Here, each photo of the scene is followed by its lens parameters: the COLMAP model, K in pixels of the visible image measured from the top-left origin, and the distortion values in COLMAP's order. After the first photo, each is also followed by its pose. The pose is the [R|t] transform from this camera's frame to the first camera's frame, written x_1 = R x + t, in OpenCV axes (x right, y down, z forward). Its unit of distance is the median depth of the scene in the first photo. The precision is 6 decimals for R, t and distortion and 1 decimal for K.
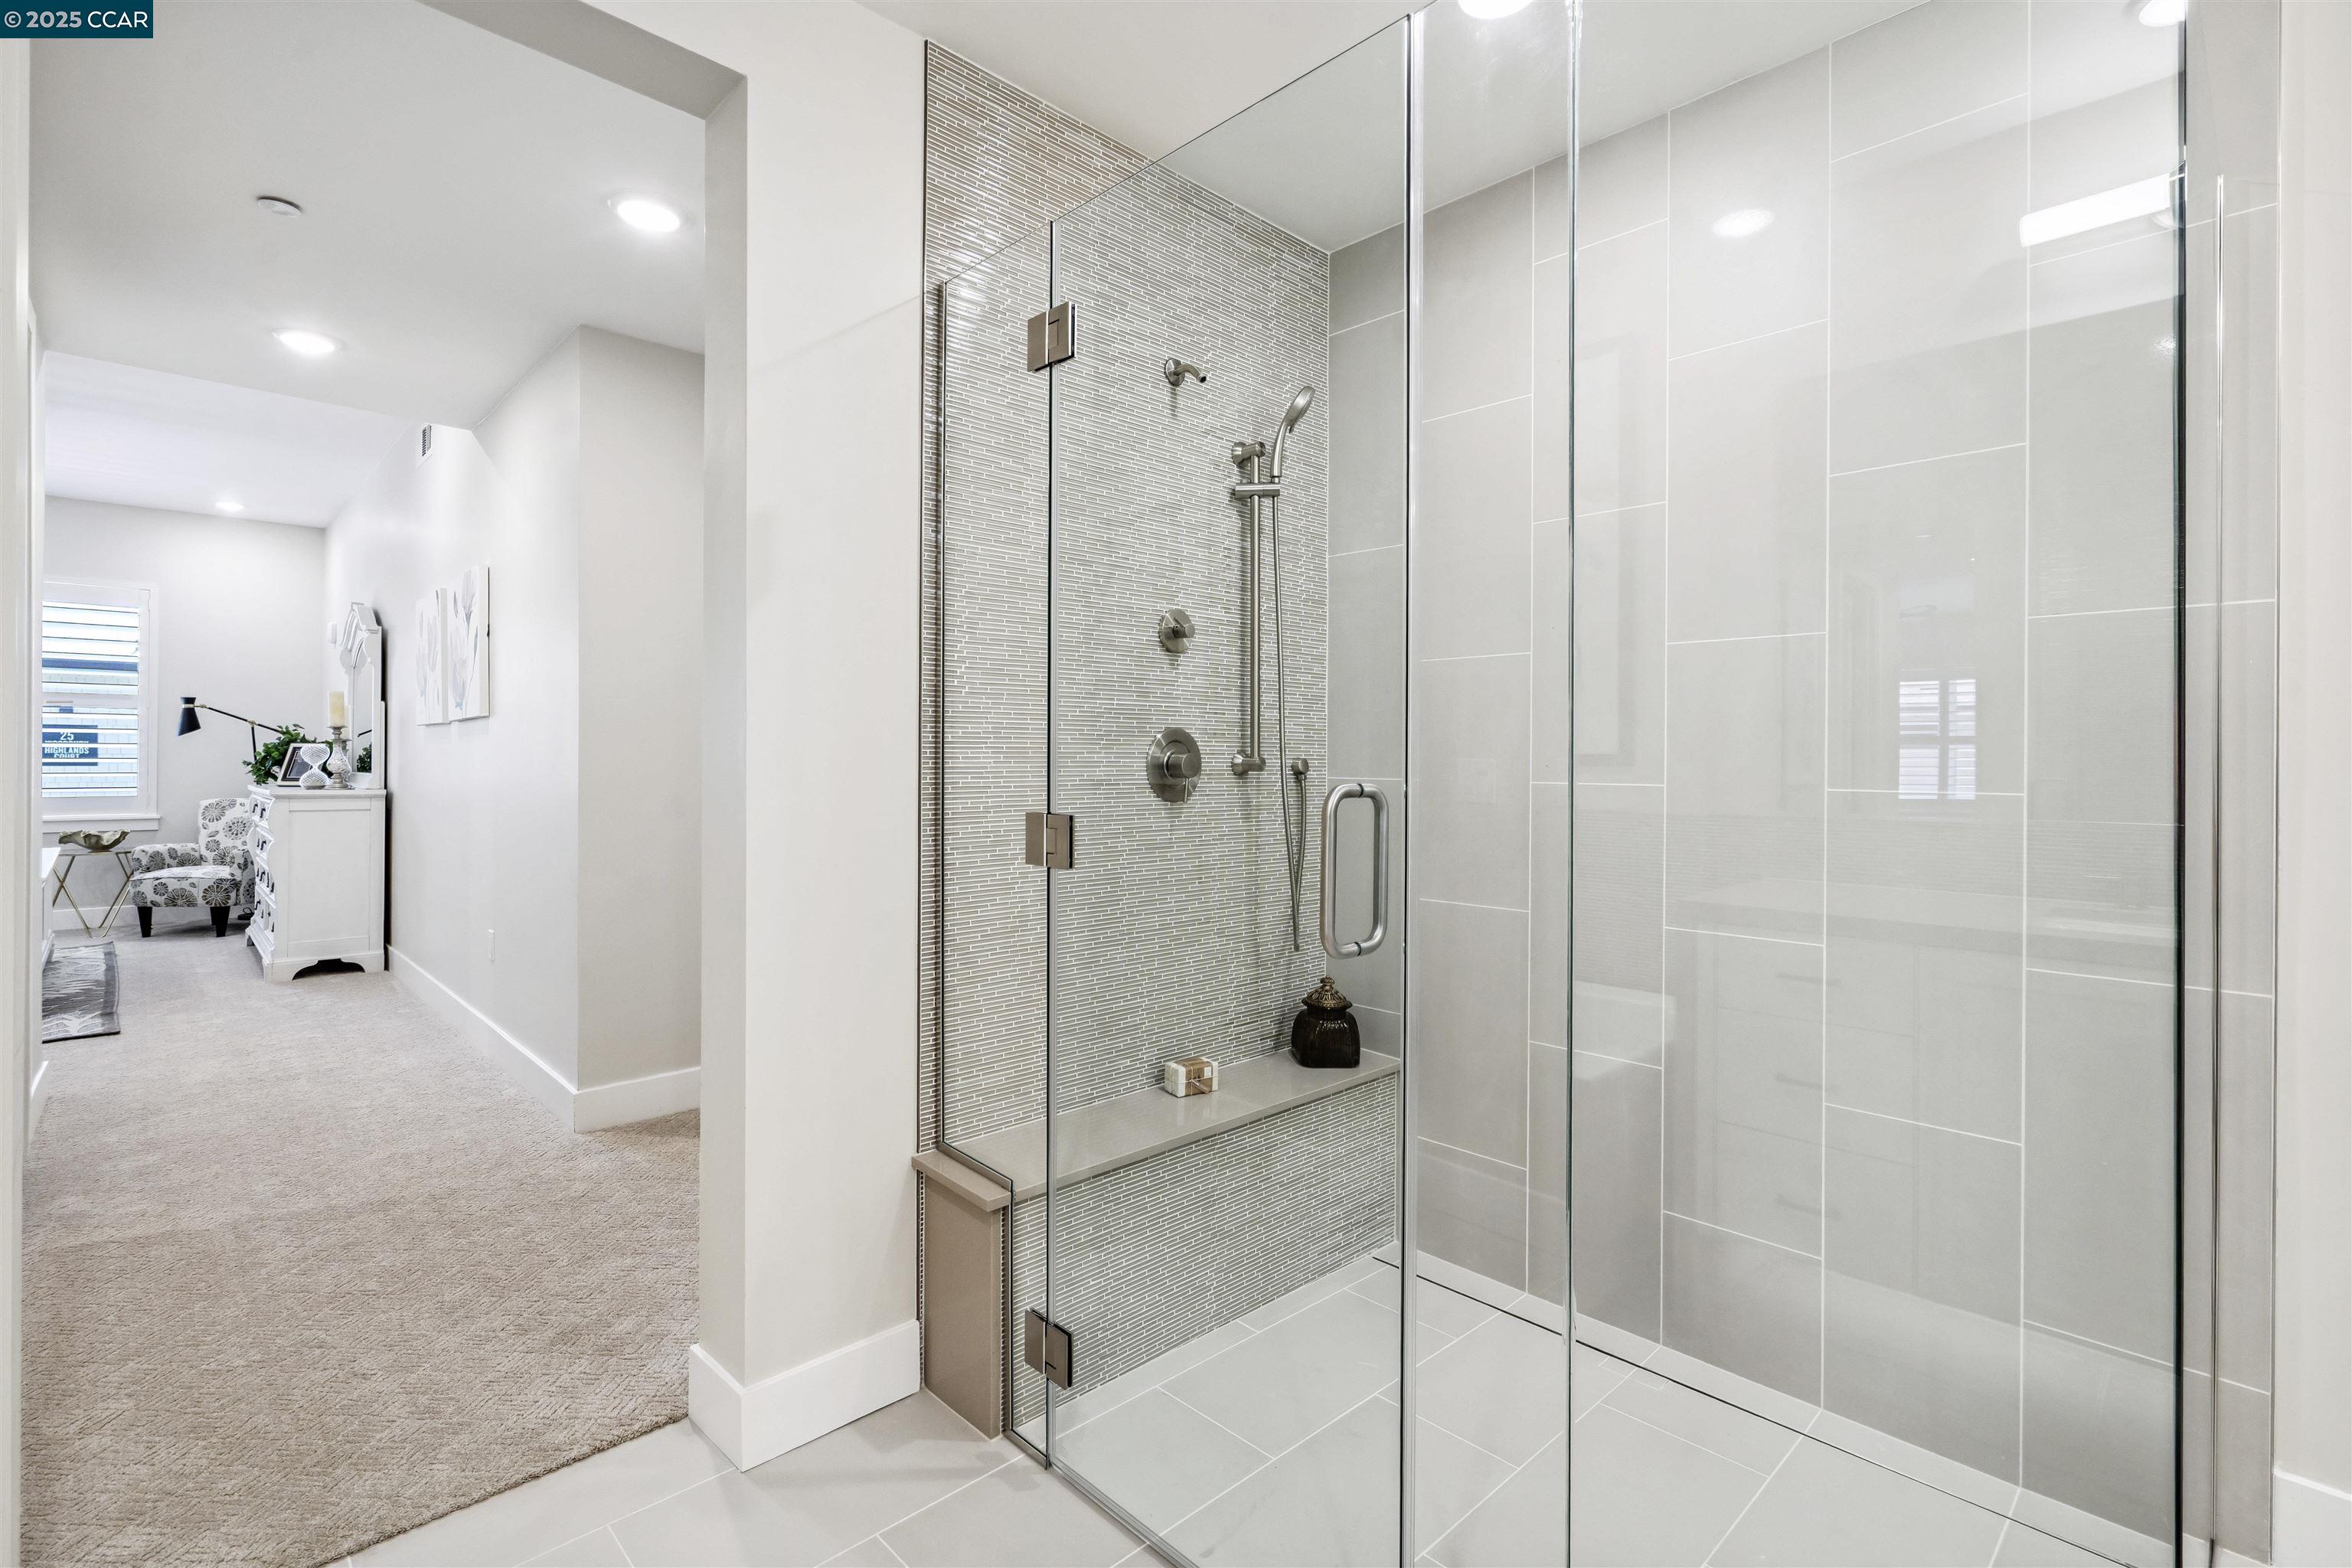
lens RADIAL K [[1079.6, 0, 1157.9], [0, 1079.6, 761.7], [0, 0, 1]] dist [-0.003979, 0.001433]
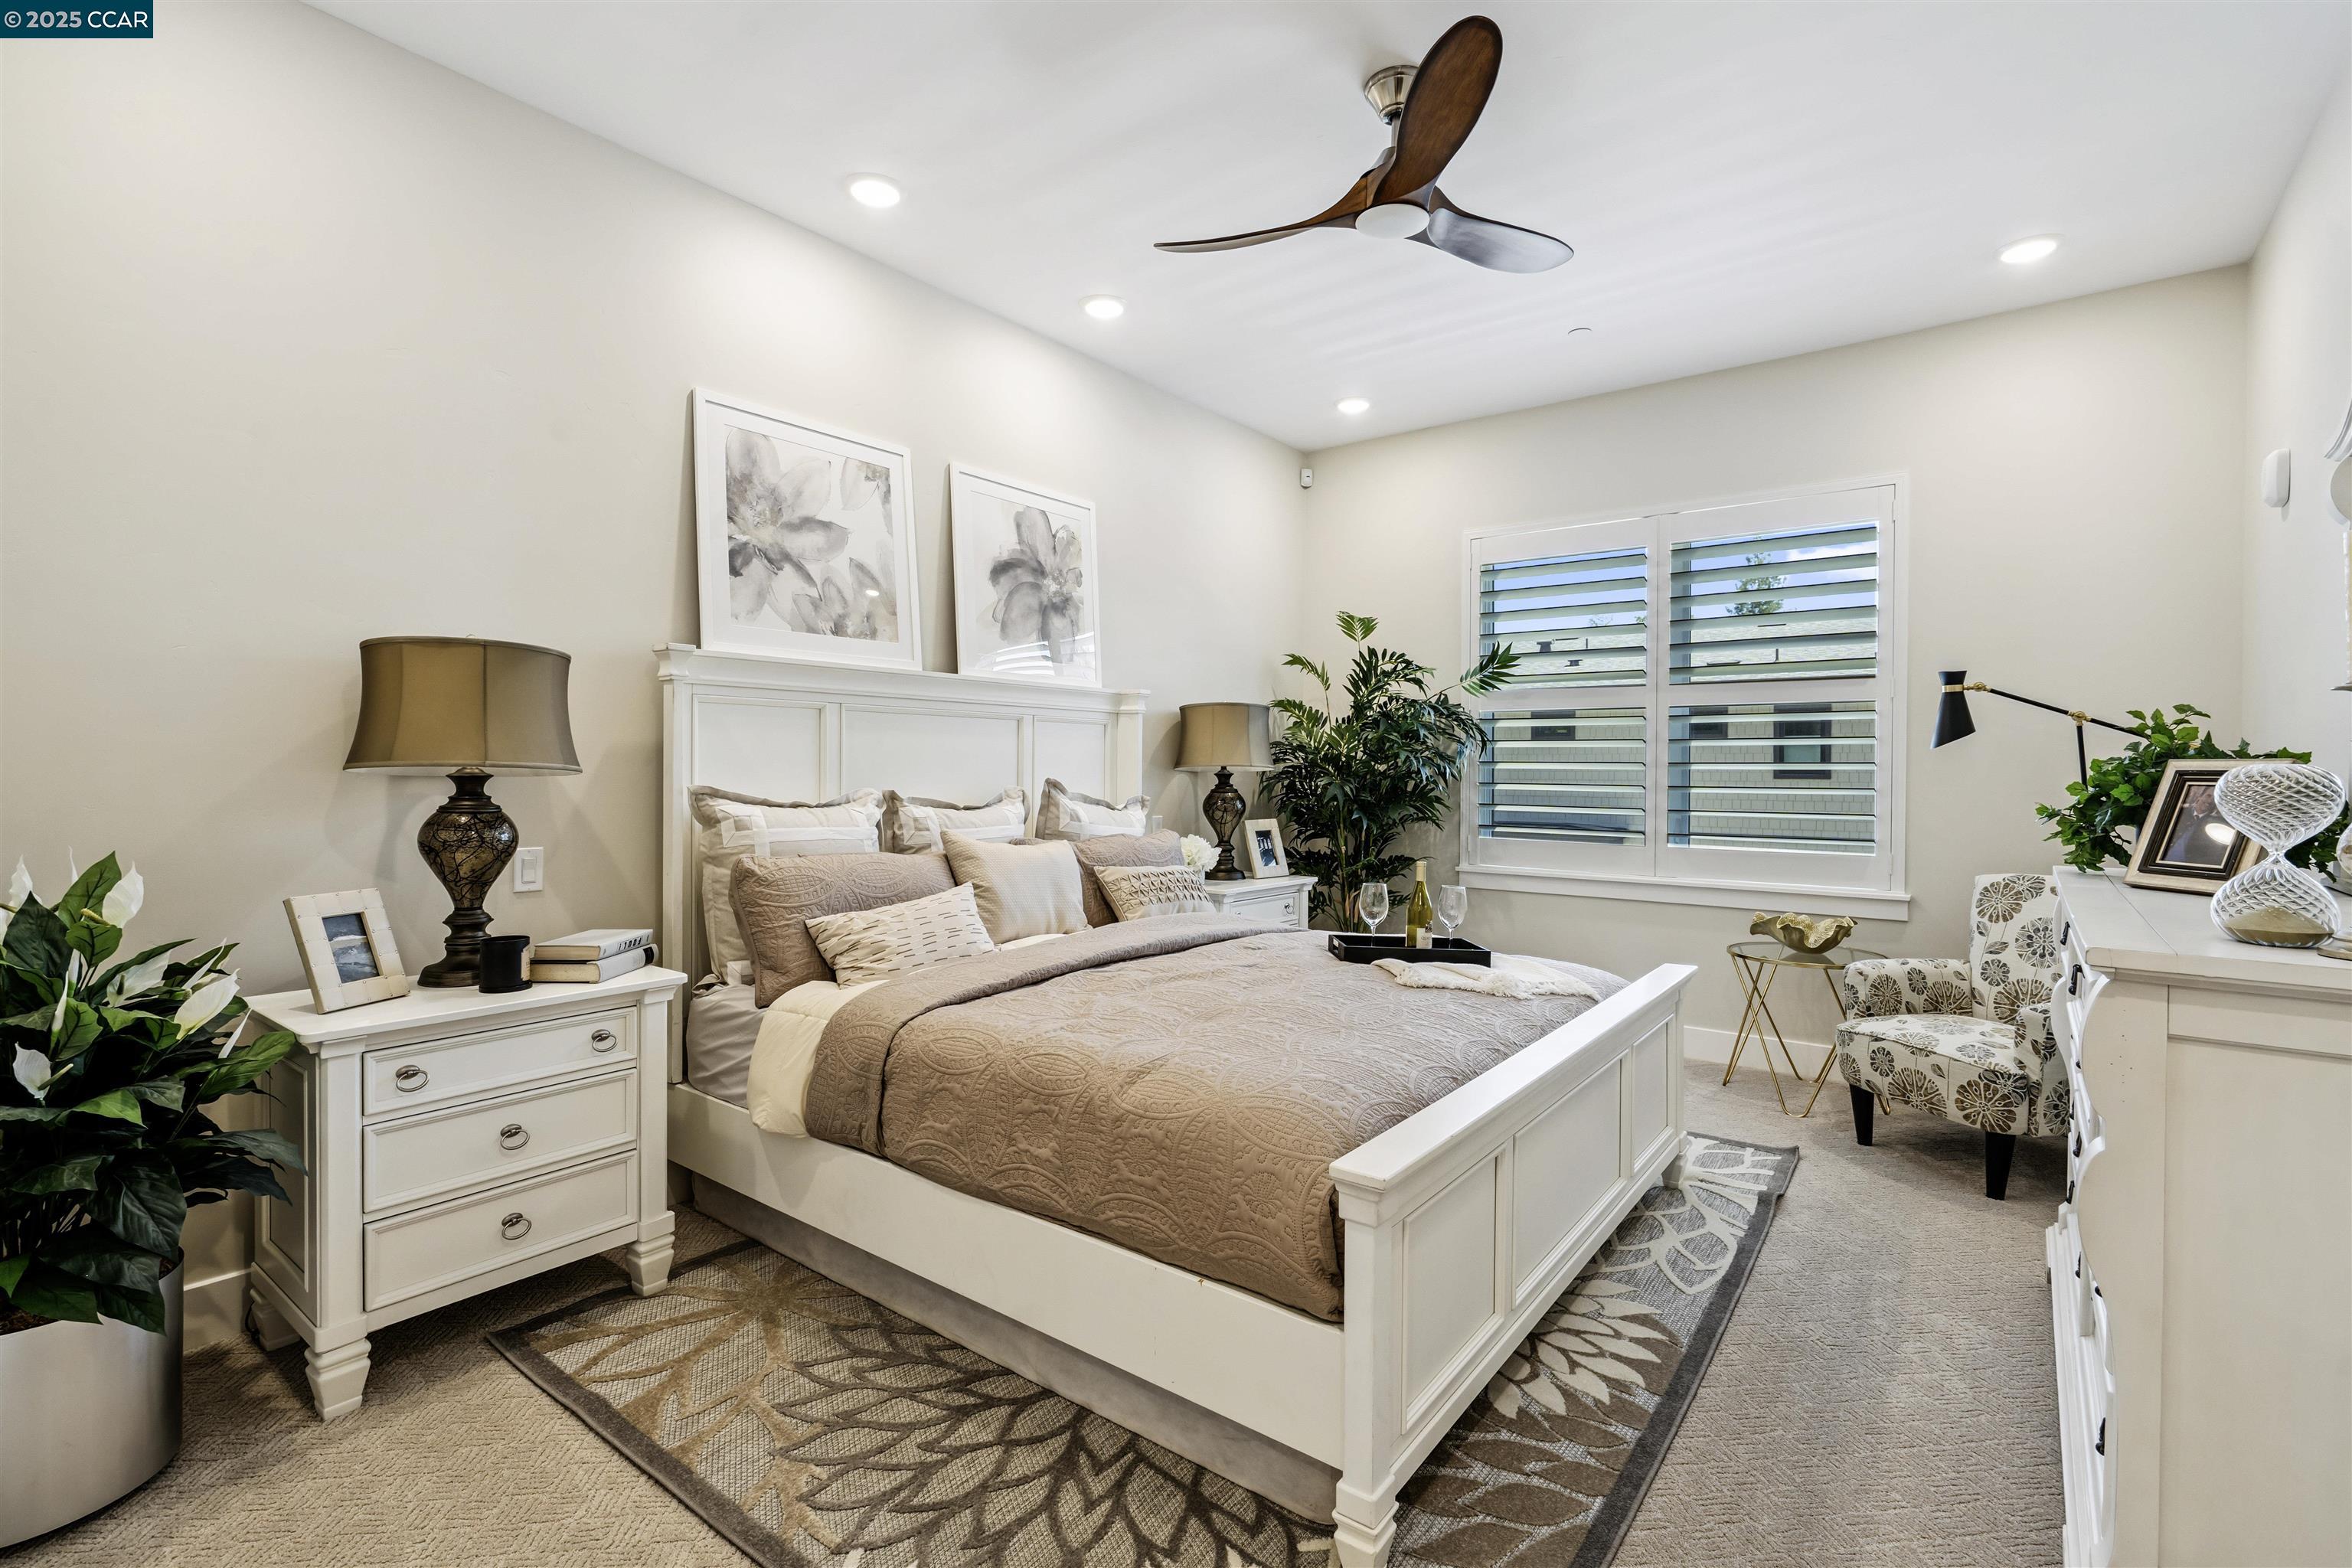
lens RADIAL K [[1079.6, 0, 1195.2], [0, 1079.6, 772.7], [0, 0, 1]] dist [-0.003979, 0.001433]
pose [[0.164601, 0.001897, -0.986358, -0.489803], [-0.009040, 0.999959, 0.000414, -0.009788], [0.986319, 0.008848, 0.164611, 0.603521]]
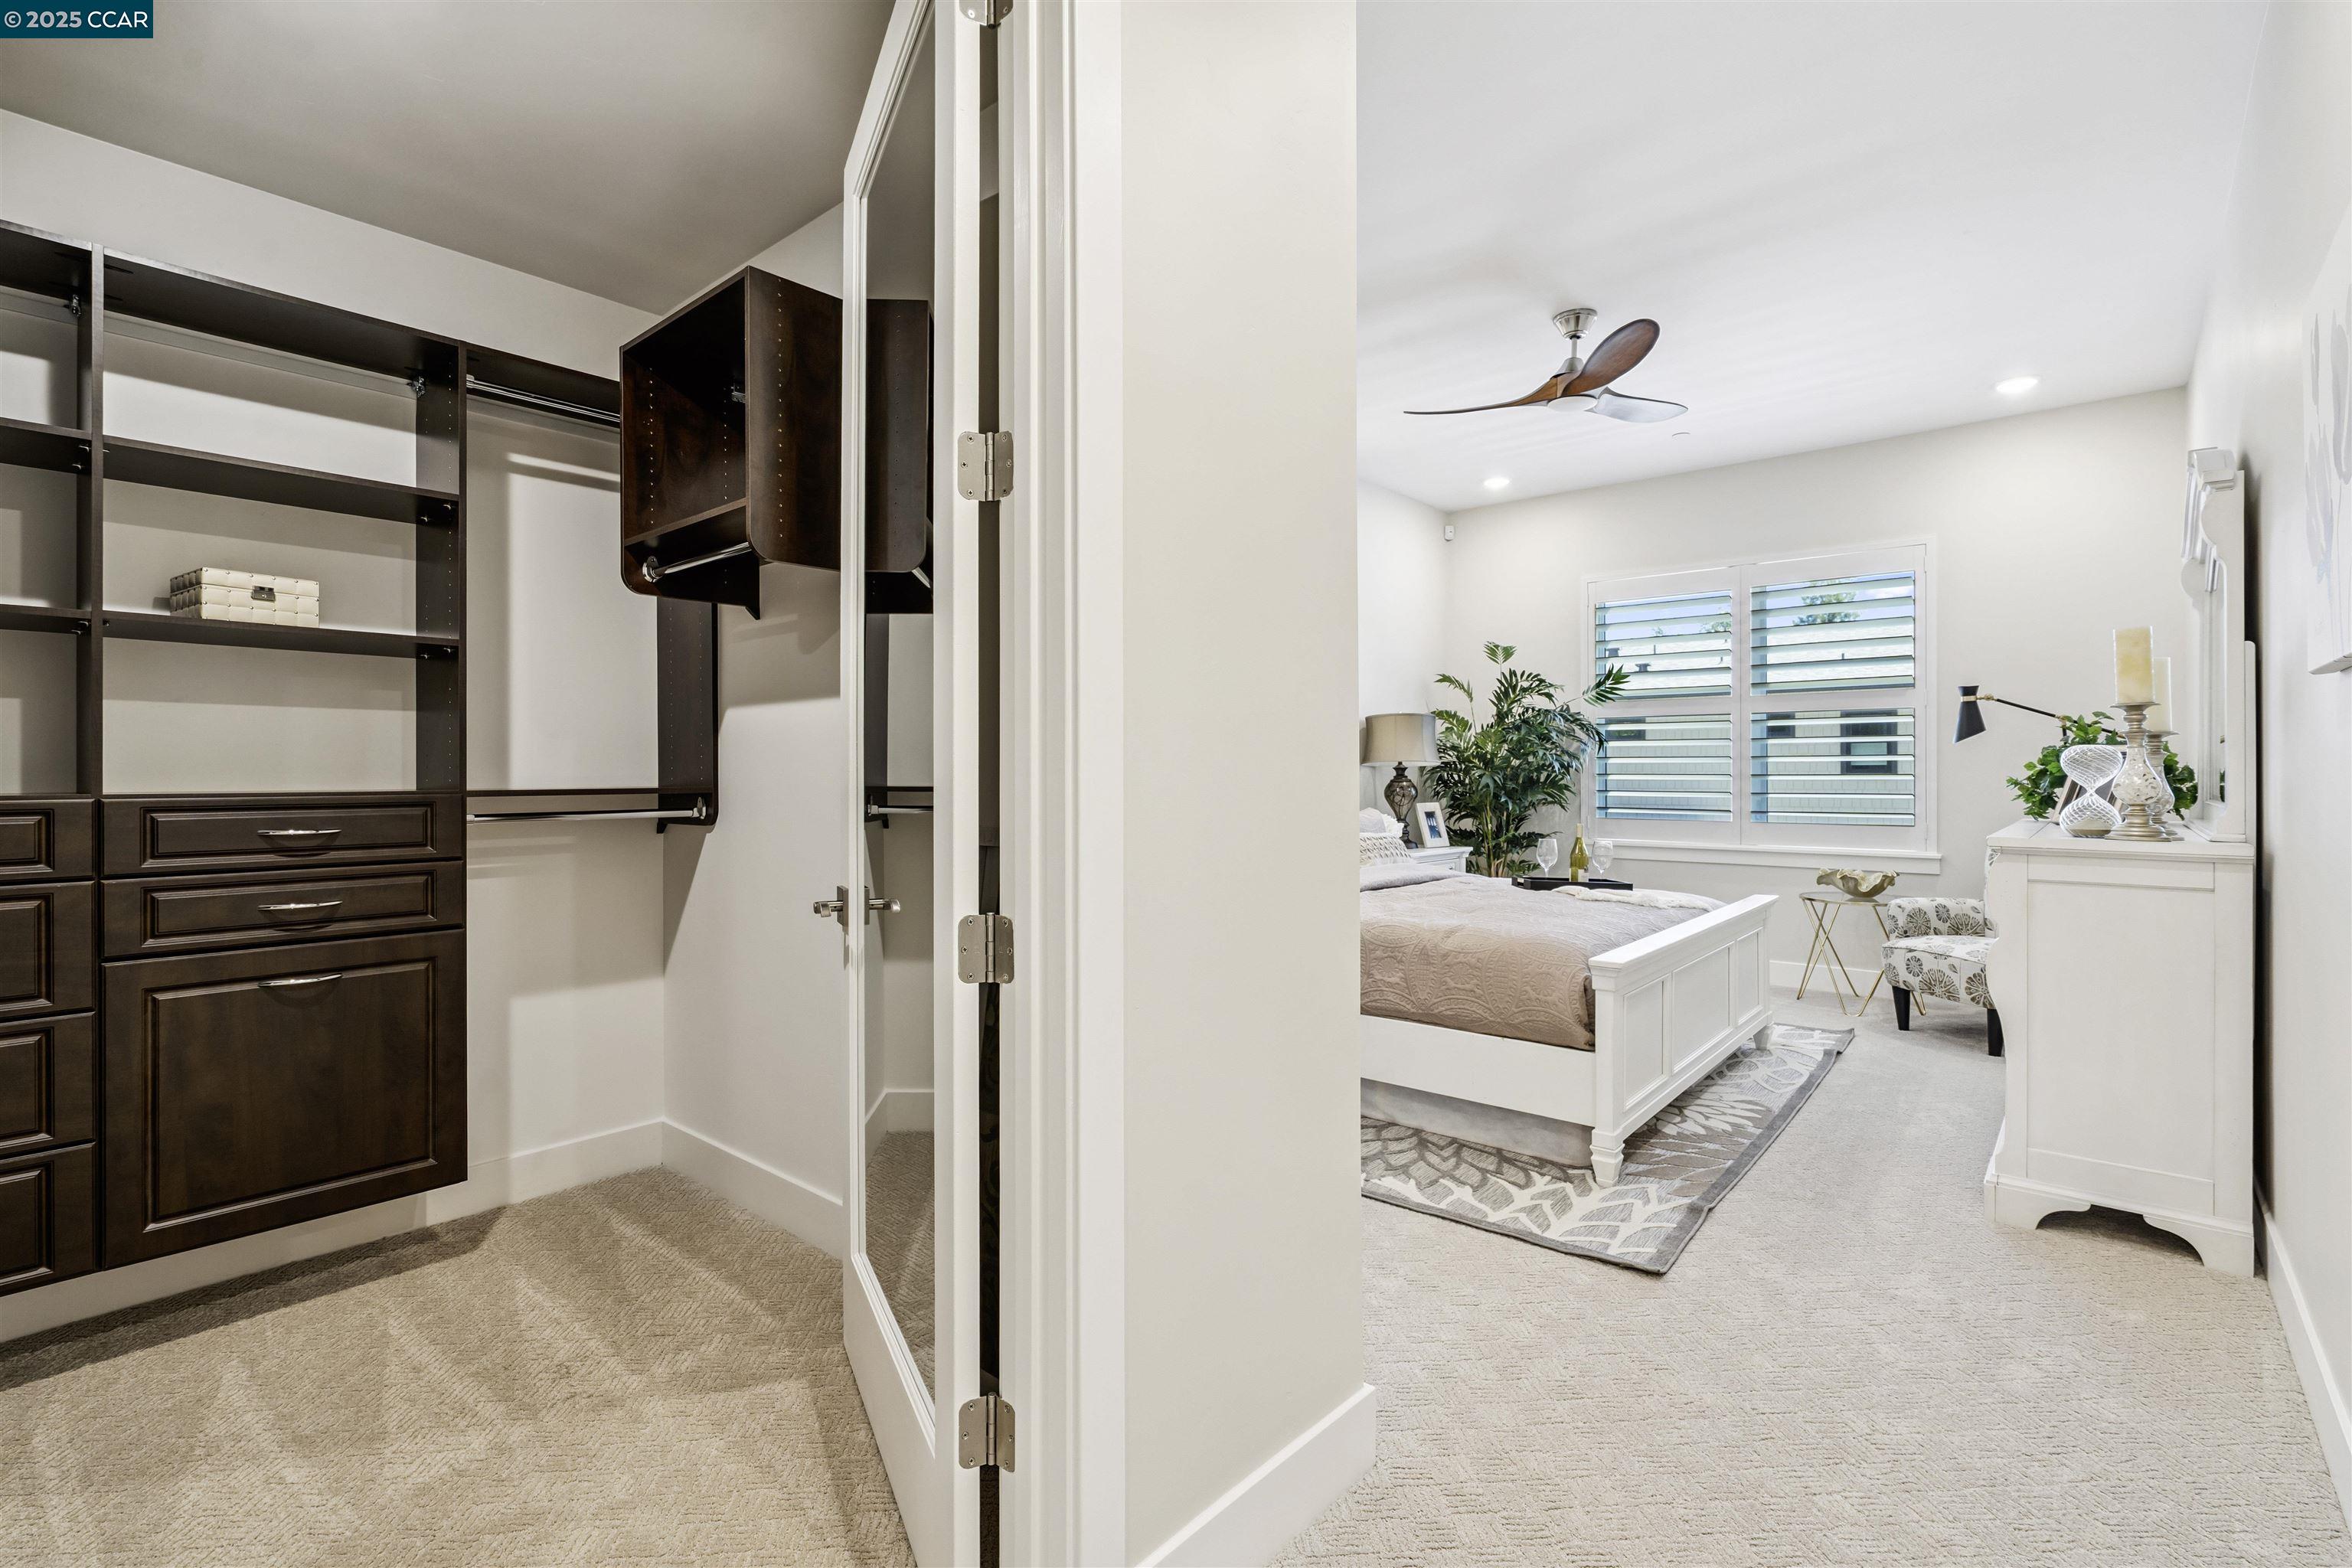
lens RADIAL K [[1079.6, 0, 1188.8], [0, 1079.6, 768.7], [0, 0, 1]] dist [-0.003979, 0.001433]
pose [[0.111775, -0.008494, -0.993697, -0.293533], [-0.003069, 0.999956, -0.008893, 0.000453], [0.993729, 0.004044, 0.111744, 0.459555]]
